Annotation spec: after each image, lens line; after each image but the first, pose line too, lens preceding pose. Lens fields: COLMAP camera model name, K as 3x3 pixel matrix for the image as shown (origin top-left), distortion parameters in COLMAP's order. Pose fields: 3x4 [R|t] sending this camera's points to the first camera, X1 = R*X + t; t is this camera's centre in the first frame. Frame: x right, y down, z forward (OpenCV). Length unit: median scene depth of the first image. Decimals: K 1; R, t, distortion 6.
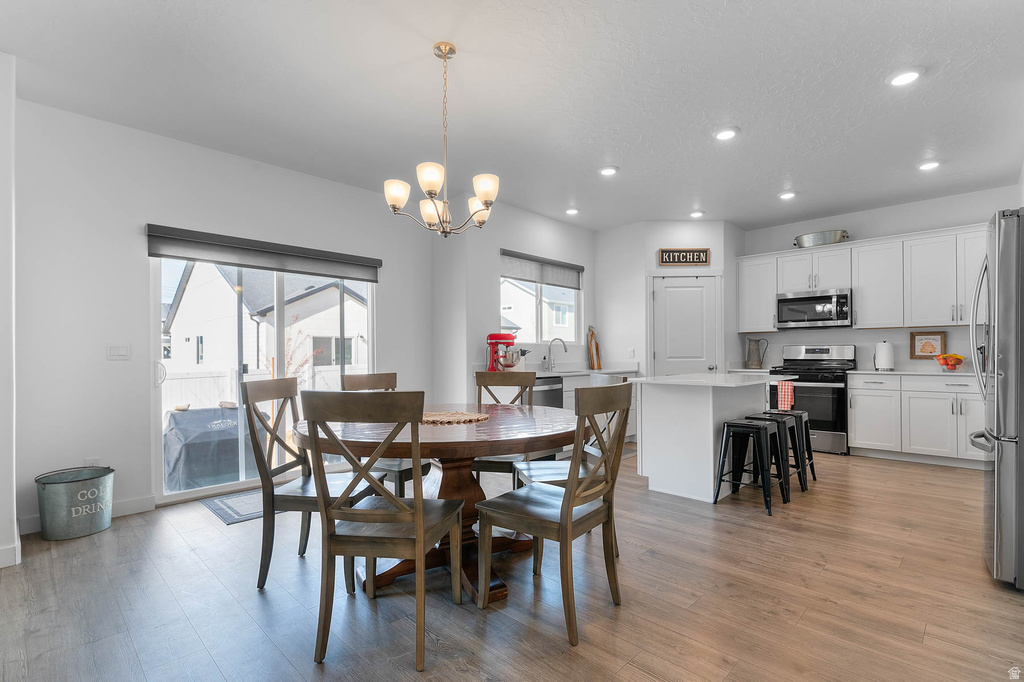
lens RADIAL K [[485.7, 0, 516.5], [0, 485.7, 352.7], [0, 0, 1]] dist [-0.002256, 0.000081]
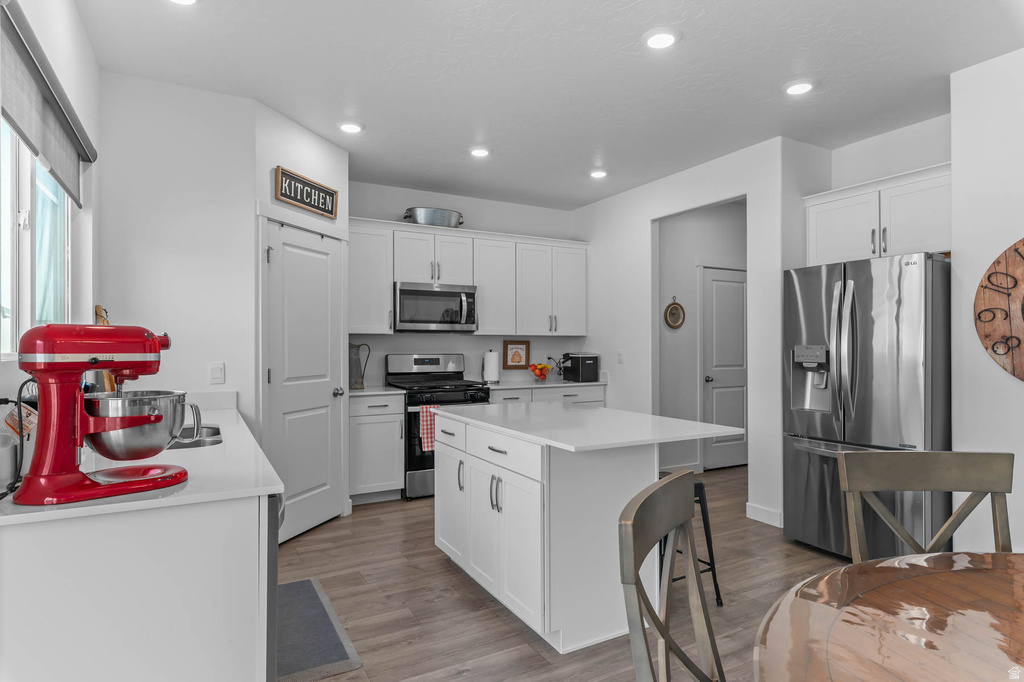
lens RADIAL K [[571.0, 0, 523.7], [0, 571.0, 345.8], [0, 0, 1]] dist [0.006002, 0.001233]
pose [[0.275386, 0.005429, 0.961319, -0.220876], [-0.004518, 0.999980, -0.004353, -0.025865], [-0.961323, -0.003144, 0.275405, 0.621168]]
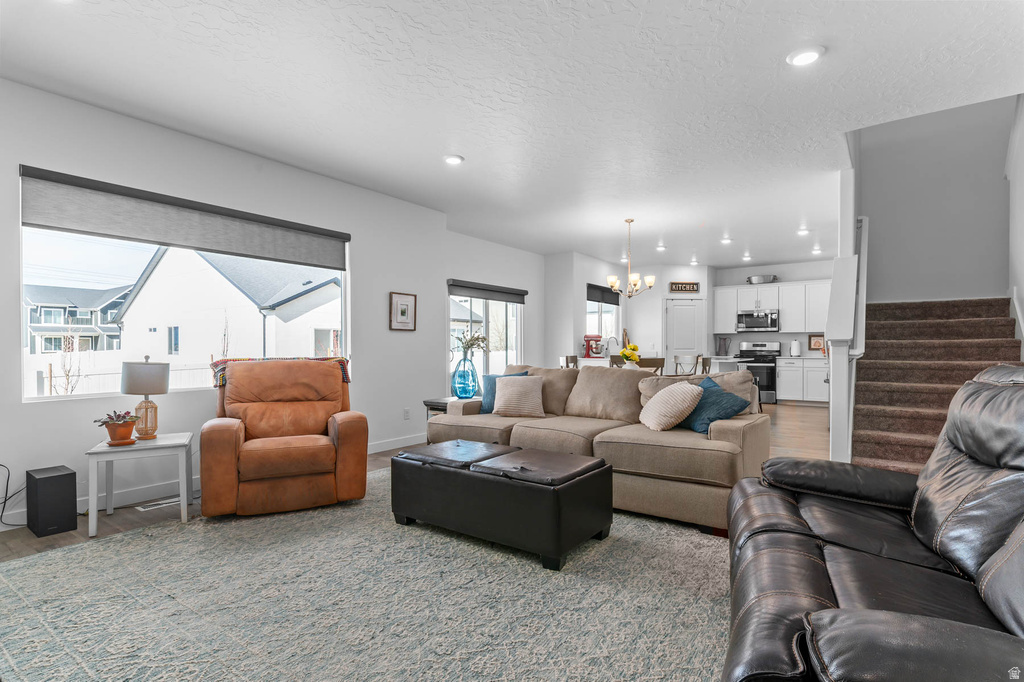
lens RADIAL K [[514.9, 0, 513.7], [0, 514.9, 351.5], [0, 0, 1]] dist [-0.001221, -0.000950]
pose [[0.989240, 0.003252, 0.146264, -0.503718], [-0.005251, 0.999898, 0.013280, -0.001324], [-0.146206, -0.013905, 0.989156, -0.668560]]
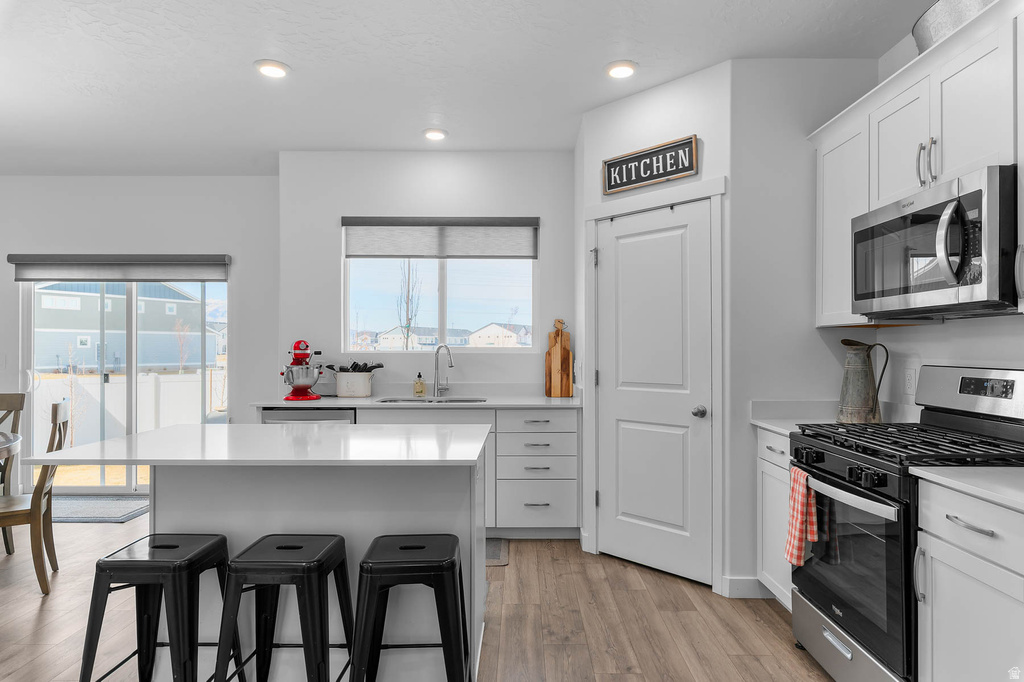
lens RADIAL K [[600.8, 0, 516.1], [0, 600.8, 349.7], [0, 0, 1]] dist [0.005303, -0.000216]
pose [[0.691355, 0.008185, -0.722469, 0.712169], [-0.001665, 0.999951, 0.009736, -0.030796], [0.722514, -0.005528, 0.691334, 0.544123]]
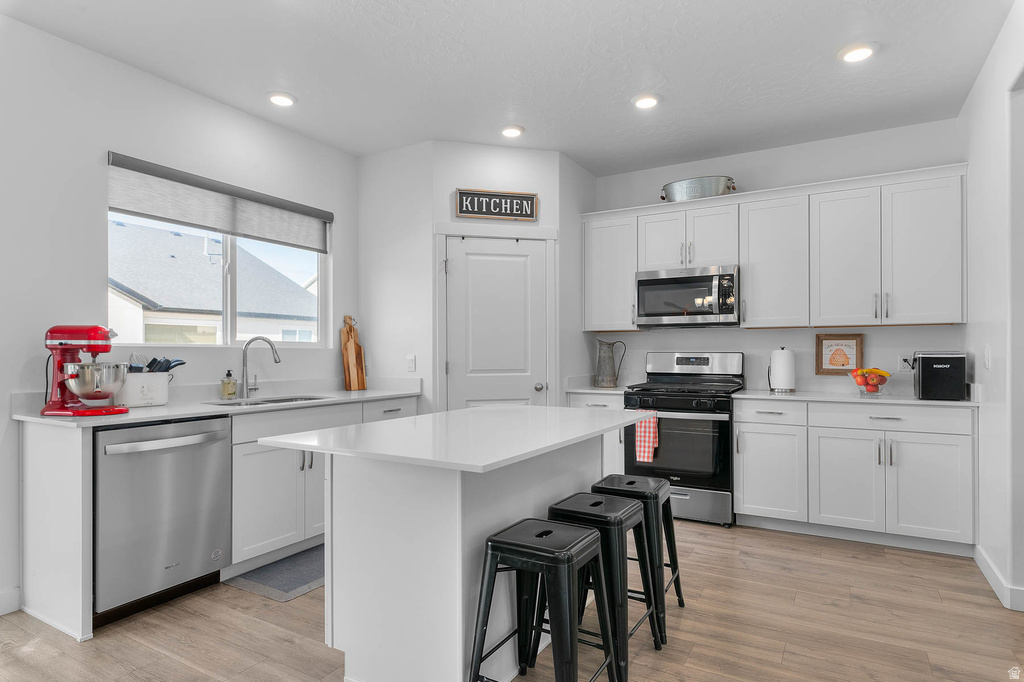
lens RADIAL K [[571.0, 0, 524.0], [0, 571.0, 352.4], [0, 0, 1]] dist [0.006002, 0.001233]
pose [[0.967804, 0.004827, 0.251660, 0.210929], [-0.005006, 0.999987, 0.000069, -0.014370], [-0.251656, -0.001327, 0.967816, 0.318381]]
